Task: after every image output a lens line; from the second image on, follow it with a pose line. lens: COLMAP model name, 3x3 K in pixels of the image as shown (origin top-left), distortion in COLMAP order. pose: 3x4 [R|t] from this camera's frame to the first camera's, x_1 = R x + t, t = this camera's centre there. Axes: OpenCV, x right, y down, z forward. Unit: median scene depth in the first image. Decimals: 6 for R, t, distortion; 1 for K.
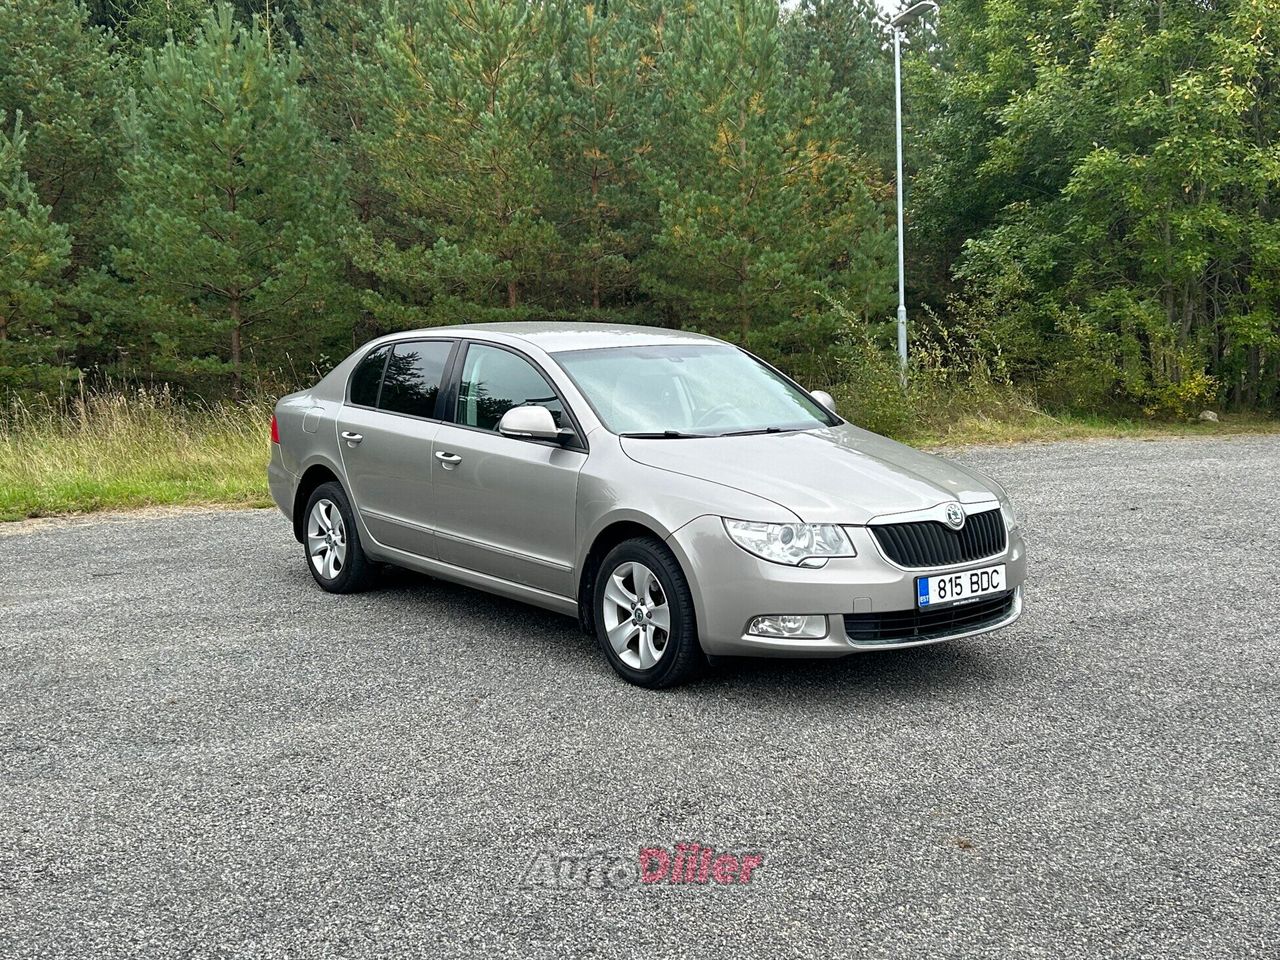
lens RADIAL K [[1492.3, 0, 646.9], [0, 1492.3, 483.8], [0, 0, 1]] dist [0.169314, -0.418849]
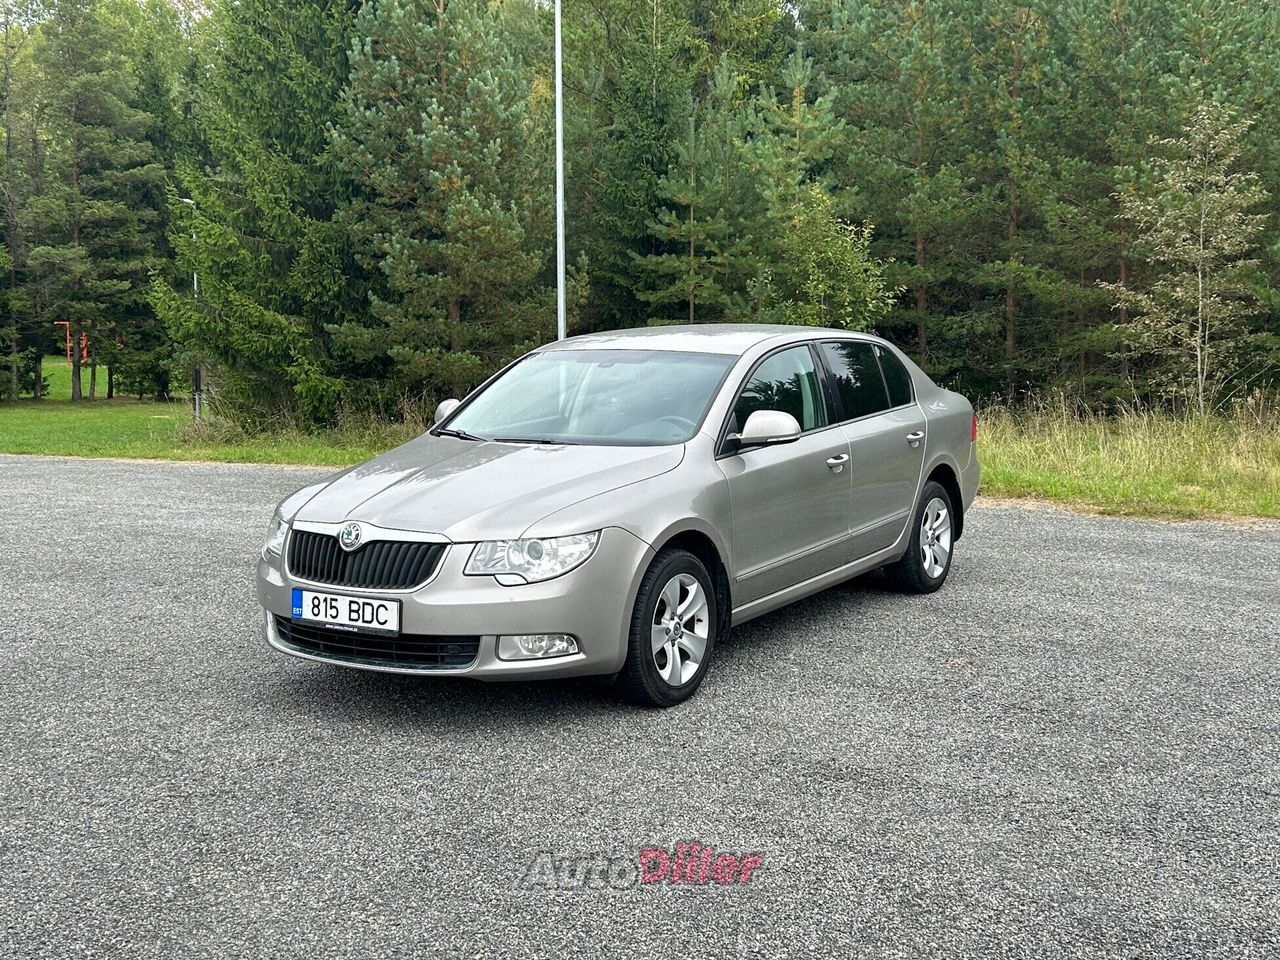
lens RADIAL K [[1492.3, 0, 646.9], [0, 1492.3, 483.8], [0, 0, 1]] dist [0.169314, -0.418849]
pose [[0.339285, 0.115186, -0.933605, 1.149823], [-0.108792, 0.990620, 0.082684, -0.109649], [0.934371, 0.073516, 0.348634, 0.849731]]
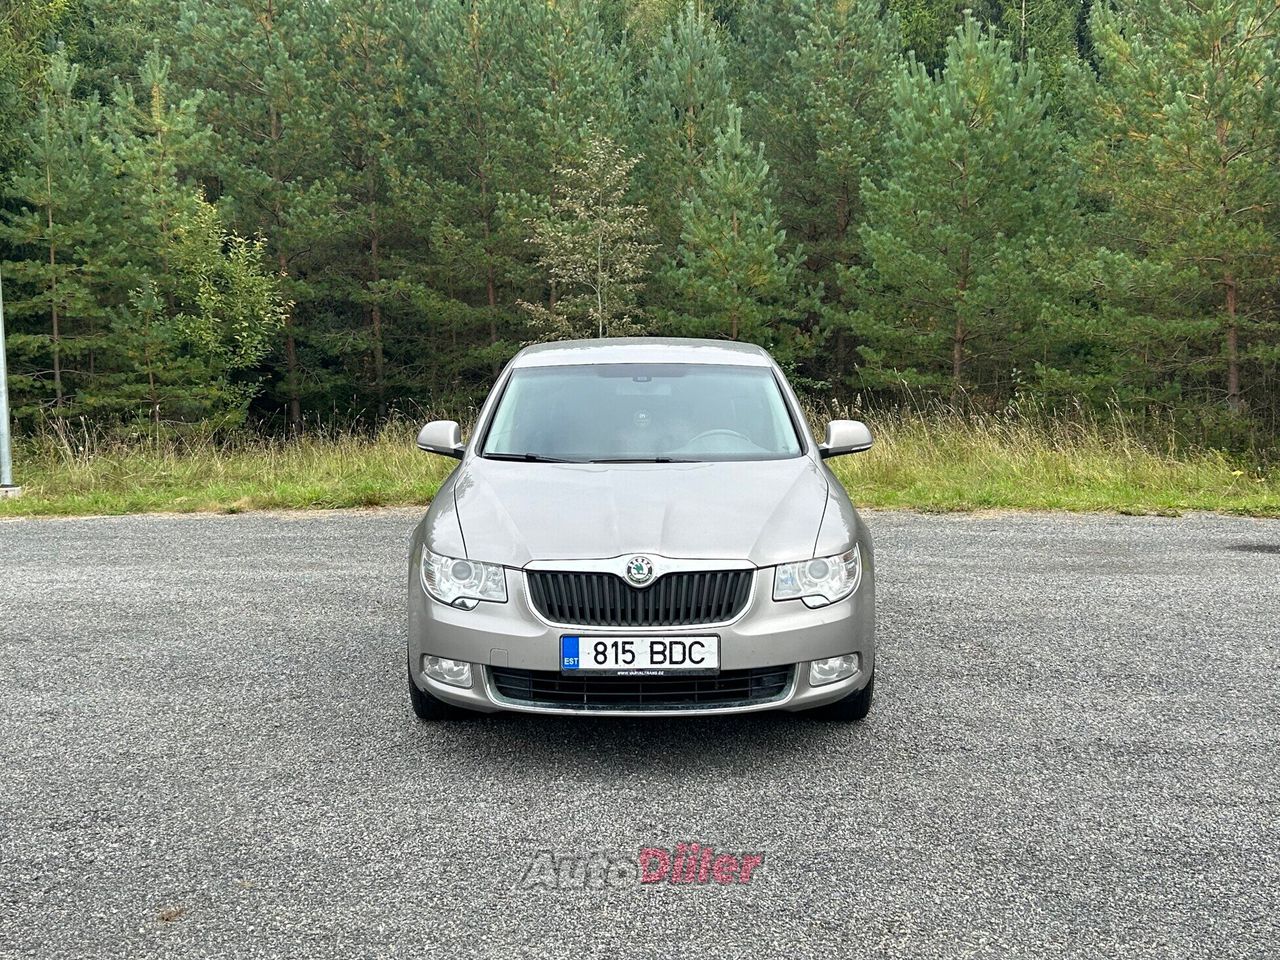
lens RADIAL K [[1492.3, 0, 646.9], [0, 1492.3, 483.8], [0, 0, 1]] dist [0.169314, -0.418849]
pose [[0.784952, 0.071168, -0.615456, 0.729155], [-0.076318, 0.996922, 0.017943, -0.043192], [0.614839, 0.032886, 0.787967, 0.339014]]
